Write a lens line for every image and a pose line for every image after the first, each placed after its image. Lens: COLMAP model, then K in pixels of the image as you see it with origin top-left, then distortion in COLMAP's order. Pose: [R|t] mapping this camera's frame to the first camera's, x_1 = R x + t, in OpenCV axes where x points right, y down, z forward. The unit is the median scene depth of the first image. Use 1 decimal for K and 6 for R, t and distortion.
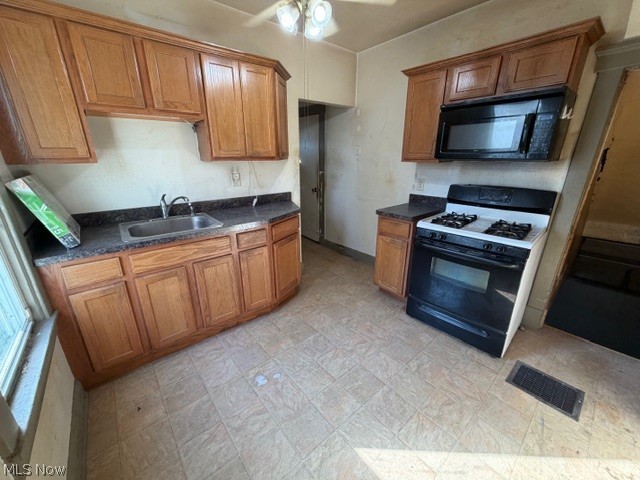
lens RADIAL K [[254.3, 0, 318.0], [0, 254.3, 240.8], [0, 0, 1]] dist [0.000904, -0.000158]
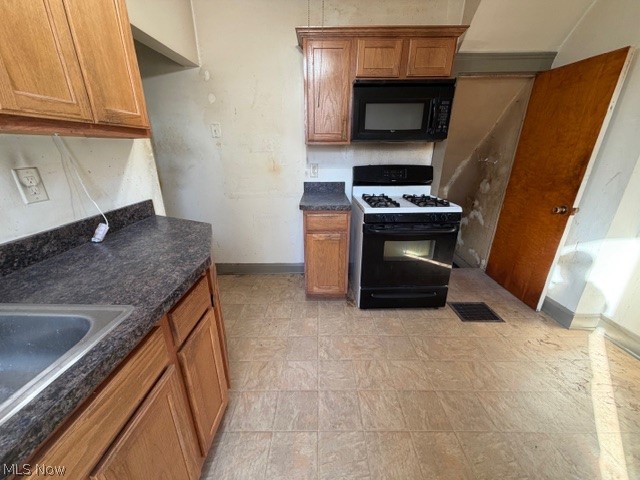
lens RADIAL K [[254.3, 0, 319.8], [0, 254.3, 239.9], [0, 0, 1]] dist [0.000904, -0.000158]
pose [[0.649205, -0.260365, 0.714663, -0.314693], [0.242935, 0.961352, 0.129554, -0.099943], [-0.720774, 0.089510, 0.687366, 0.403925]]
